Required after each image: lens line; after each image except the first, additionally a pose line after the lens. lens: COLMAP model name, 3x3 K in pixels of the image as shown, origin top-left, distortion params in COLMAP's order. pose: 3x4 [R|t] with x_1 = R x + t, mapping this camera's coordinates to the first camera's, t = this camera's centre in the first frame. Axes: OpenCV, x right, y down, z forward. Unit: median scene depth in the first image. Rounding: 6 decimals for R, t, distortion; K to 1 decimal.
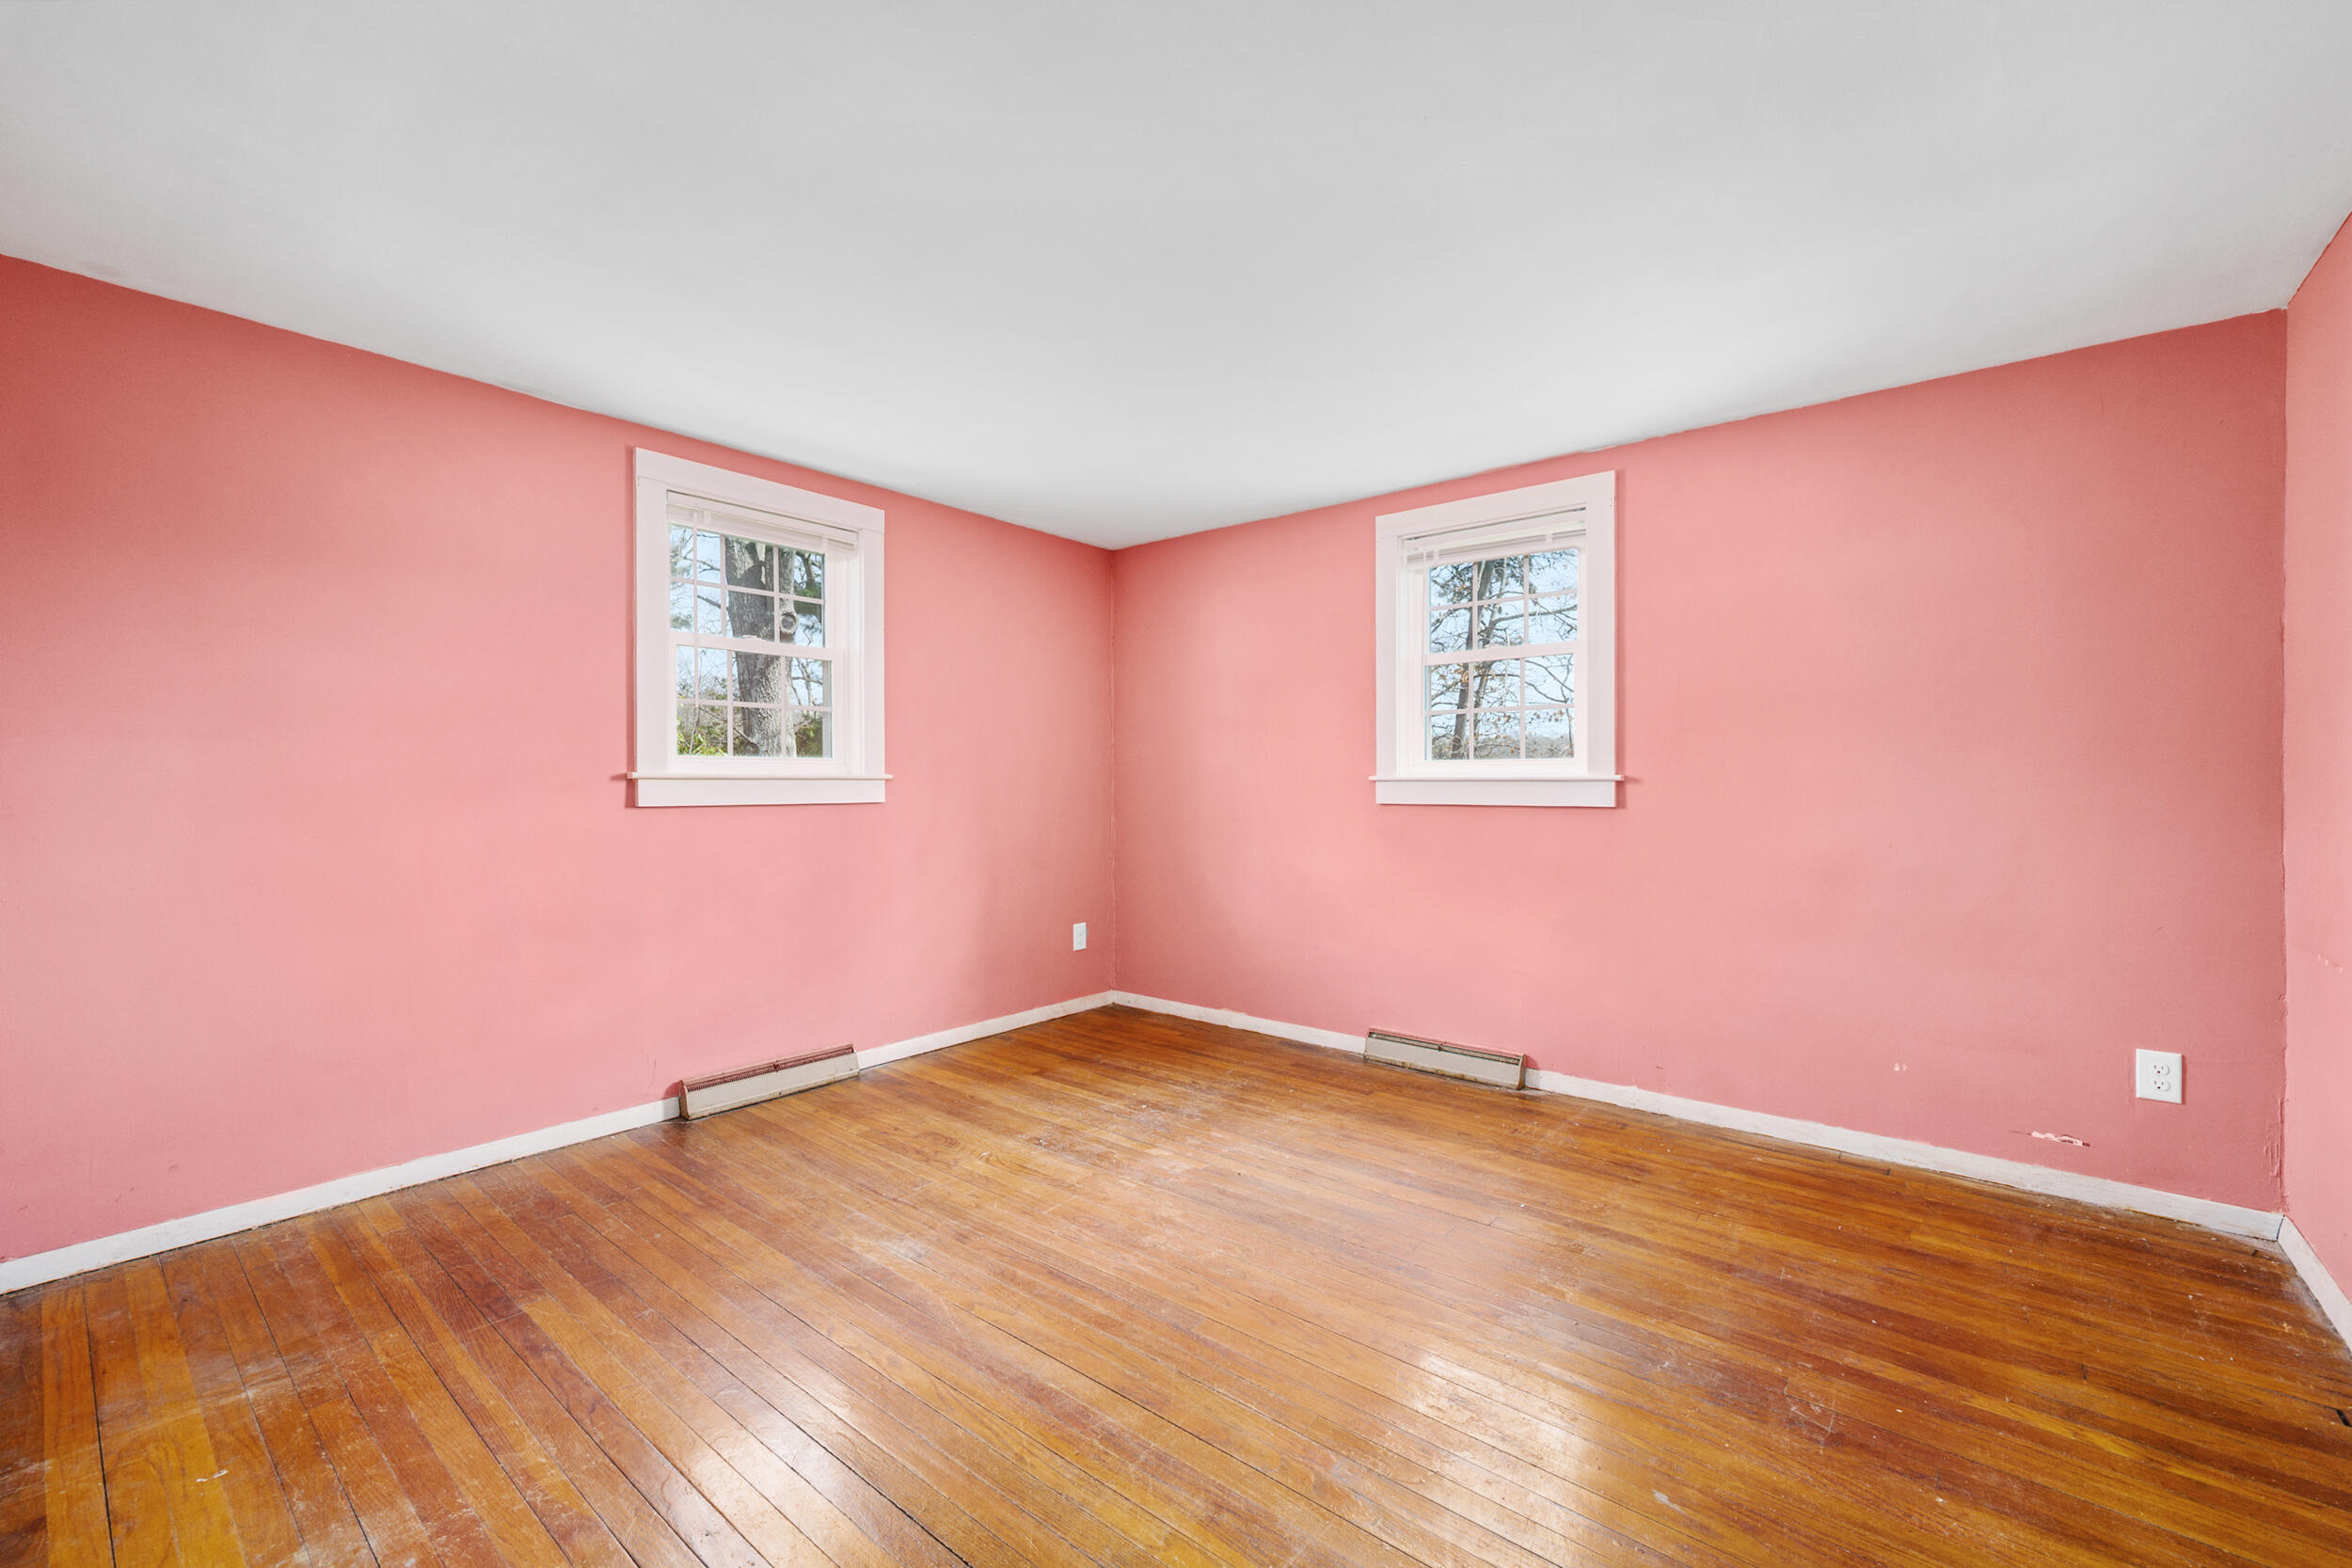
lens RADIAL K [[954.0, 0, 1170.9], [0, 954.0, 780.4], [0, 0, 1]] dist [-0.000279, 0.000009]
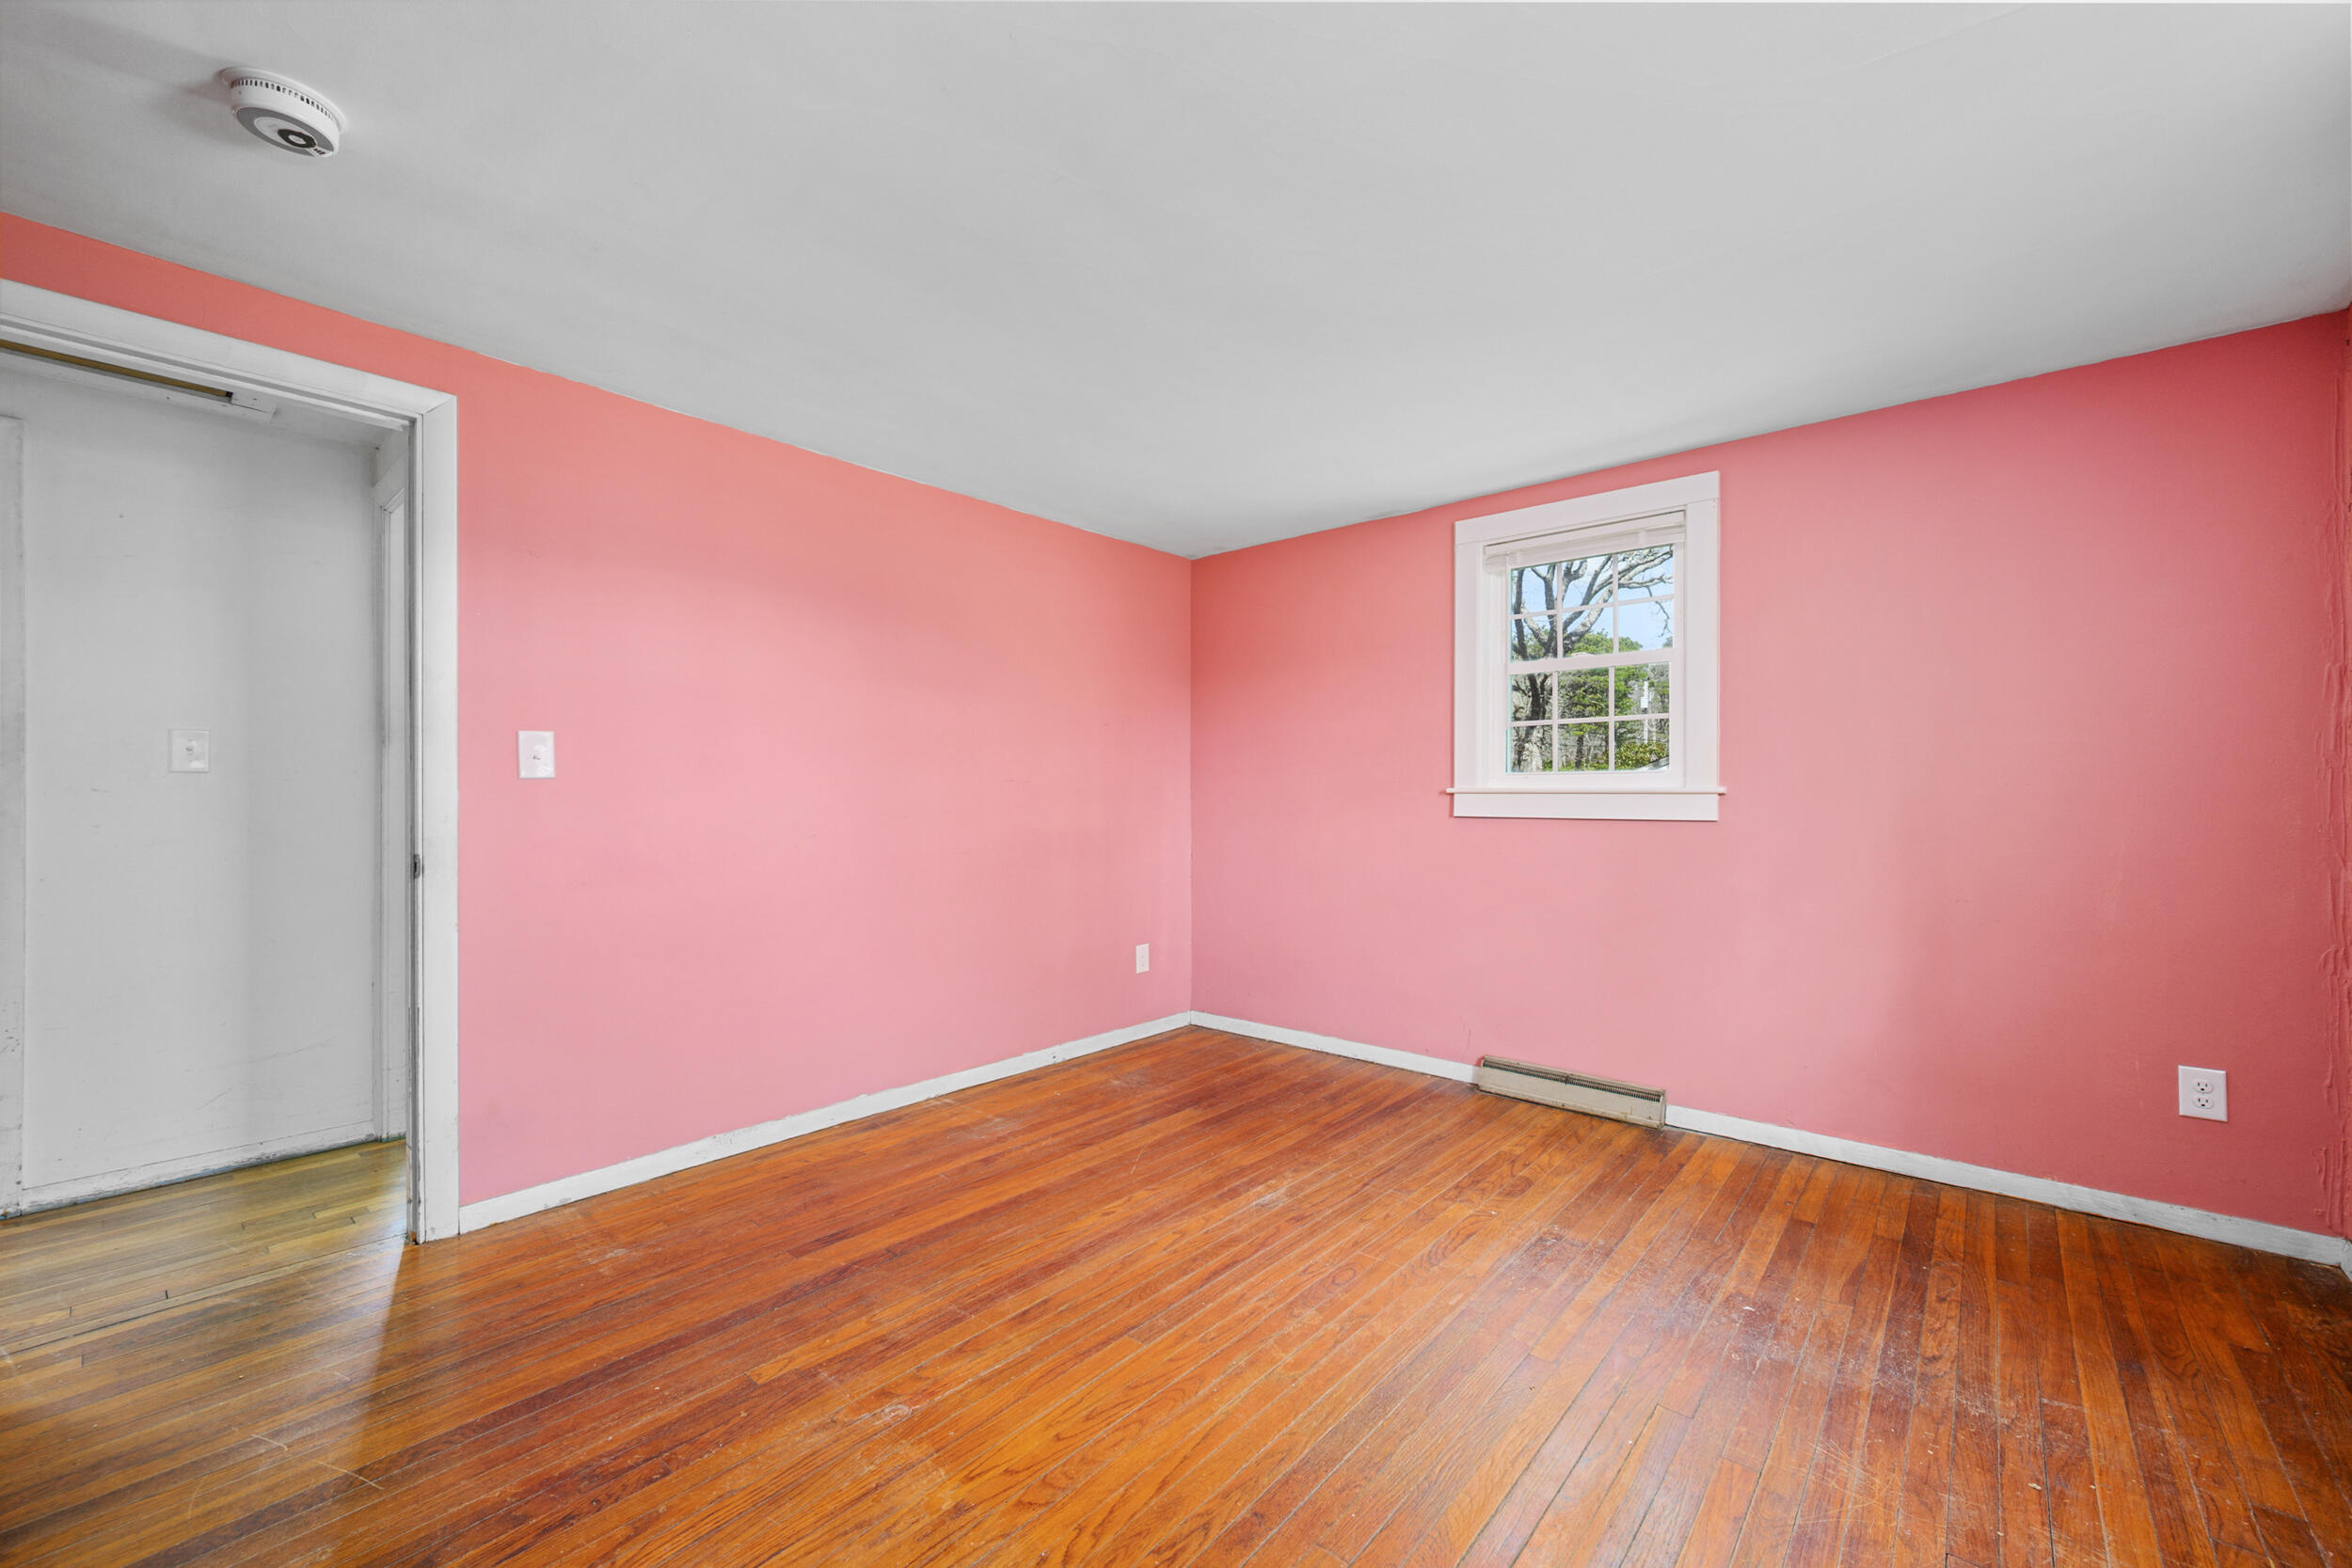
lens RADIAL K [[920.3, 0, 1176.0], [0, 920.3, 784.0], [0, 0, 1]] dist [0.002032, 0.000261]
pose [[-0.014344, -0.011873, -0.999827, 0.609077], [0.001192, 0.999929, -0.011892, 0.000181], [0.999896, -0.001362, -0.014329, 0.645453]]
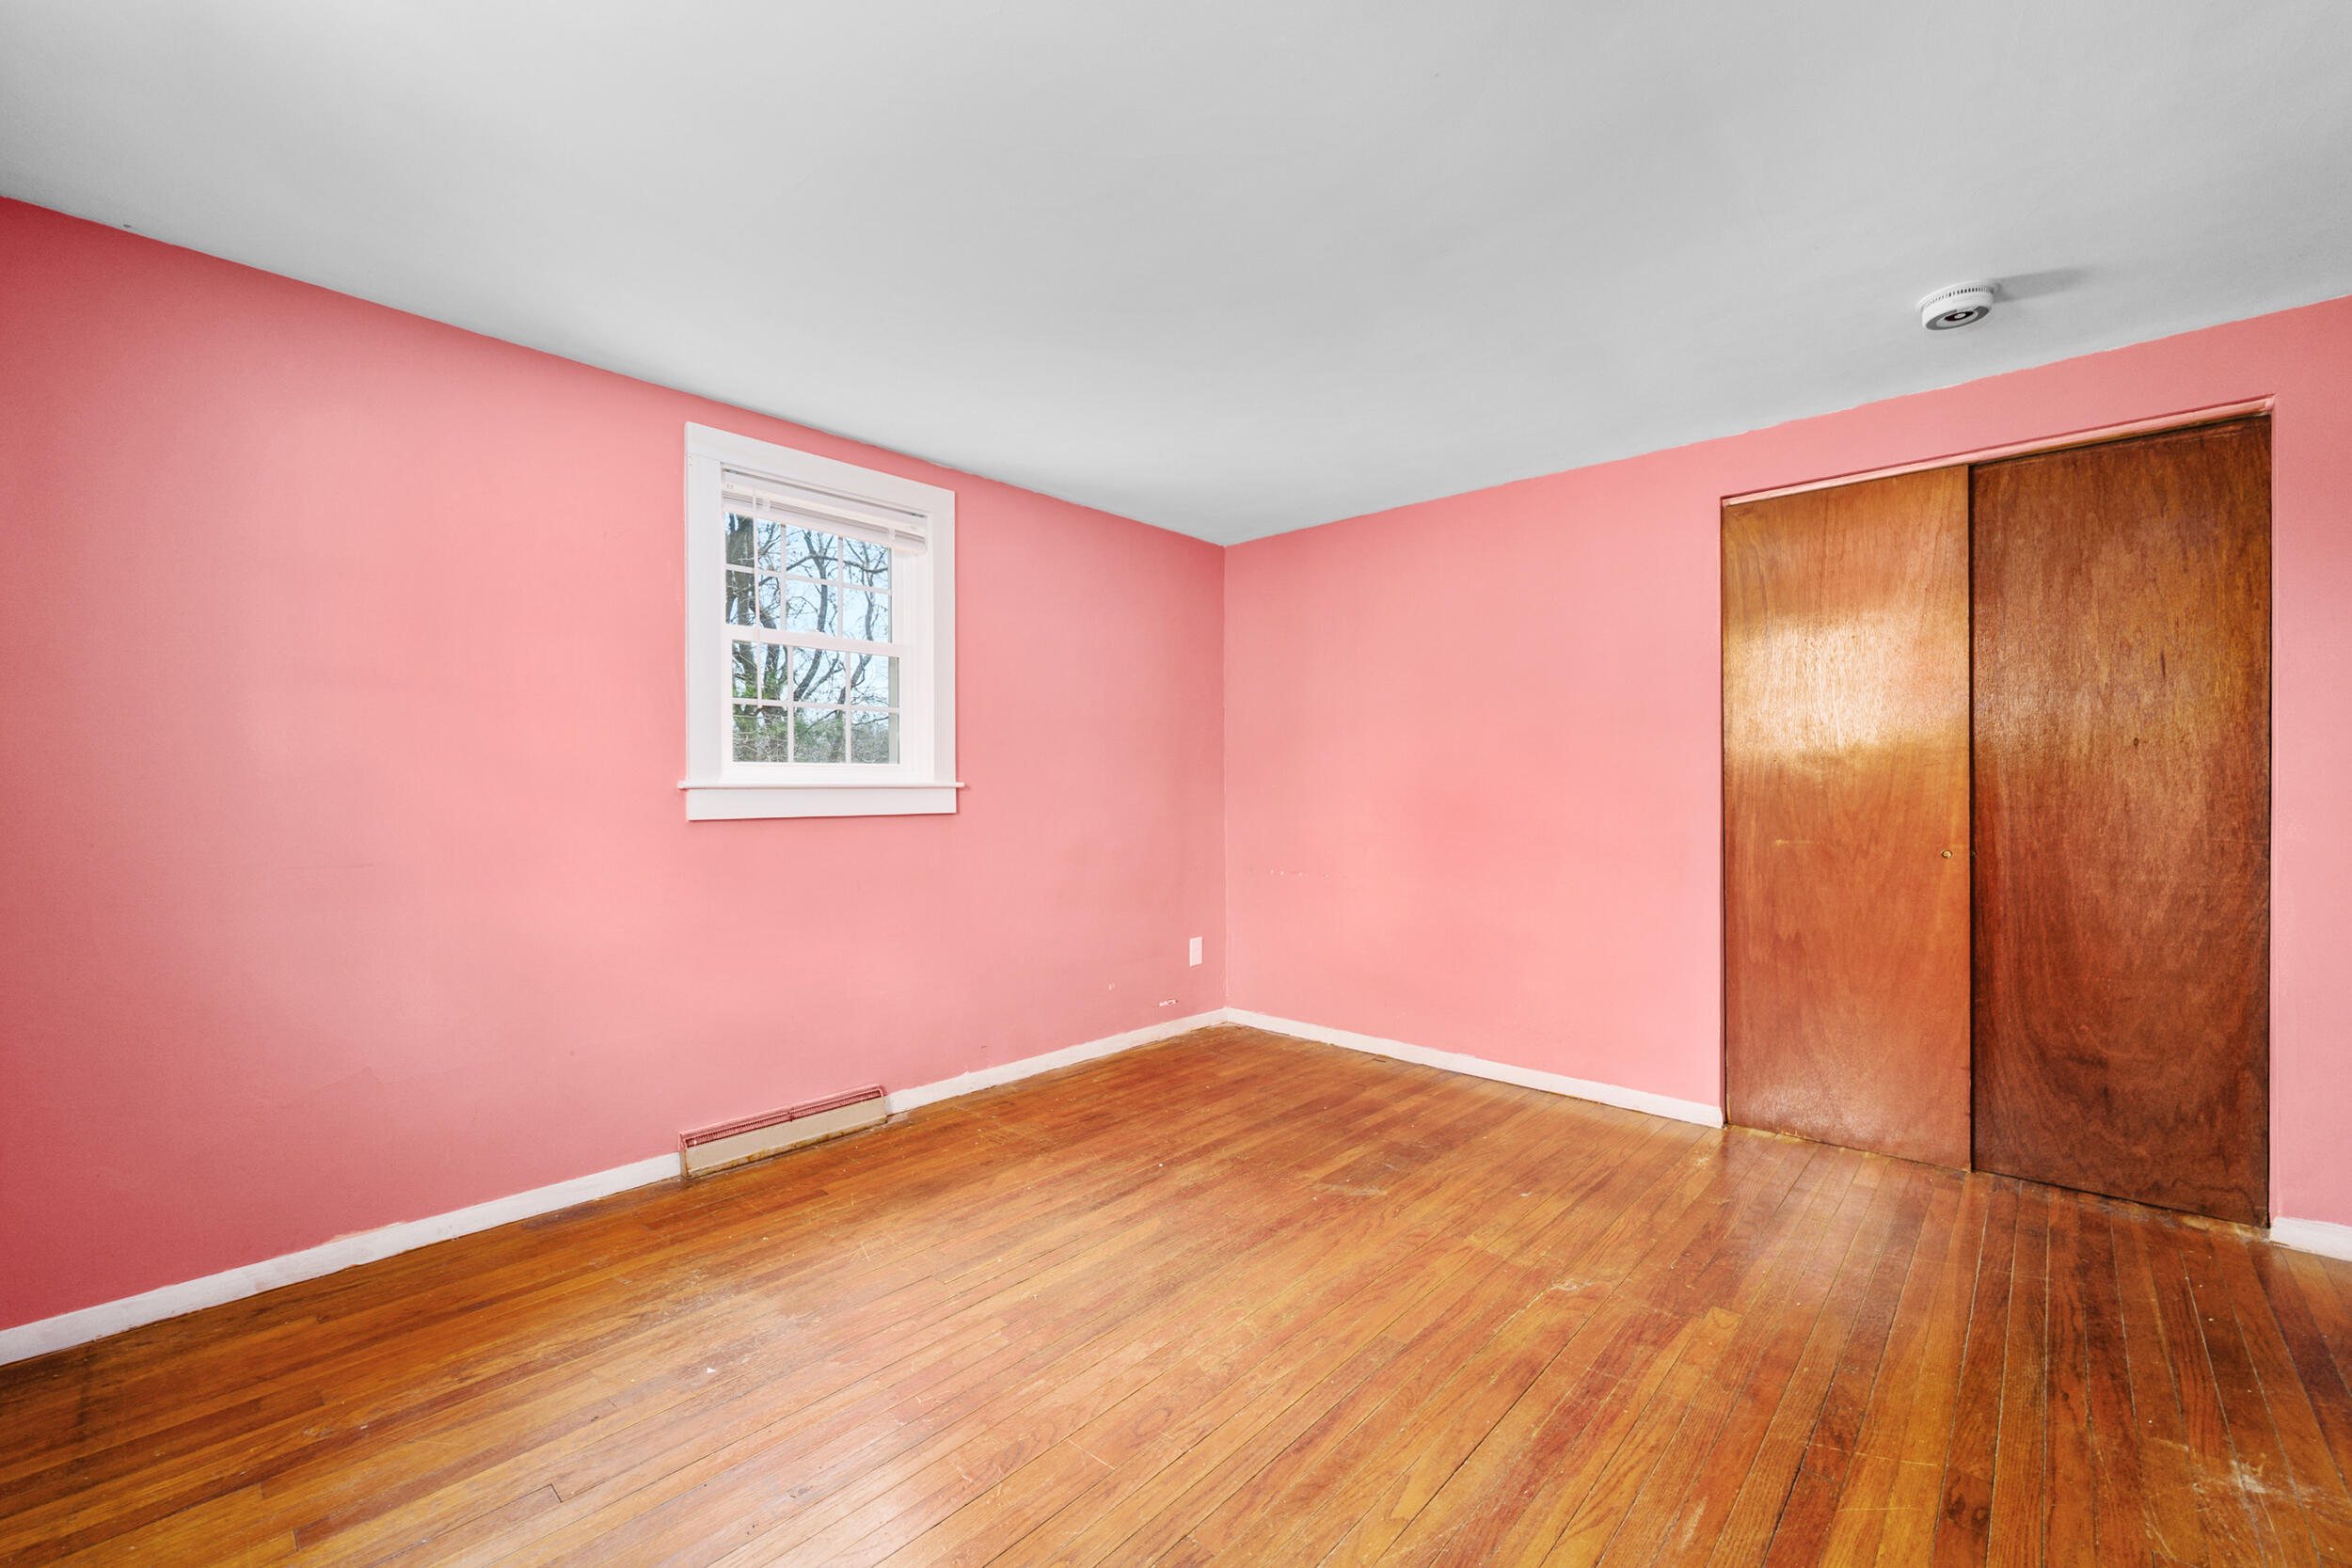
lens RADIAL K [[976.4, 0, 1176.0], [0, 976.4, 784.0], [0, 0, 1]] dist [0.000514, 0.000027]
pose [[0.041778, 0.003399, 0.999121, -0.605291], [0.001300, 0.999993, -0.003456, 0.000573], [-0.999126, 0.001443, 0.041773, 0.721892]]
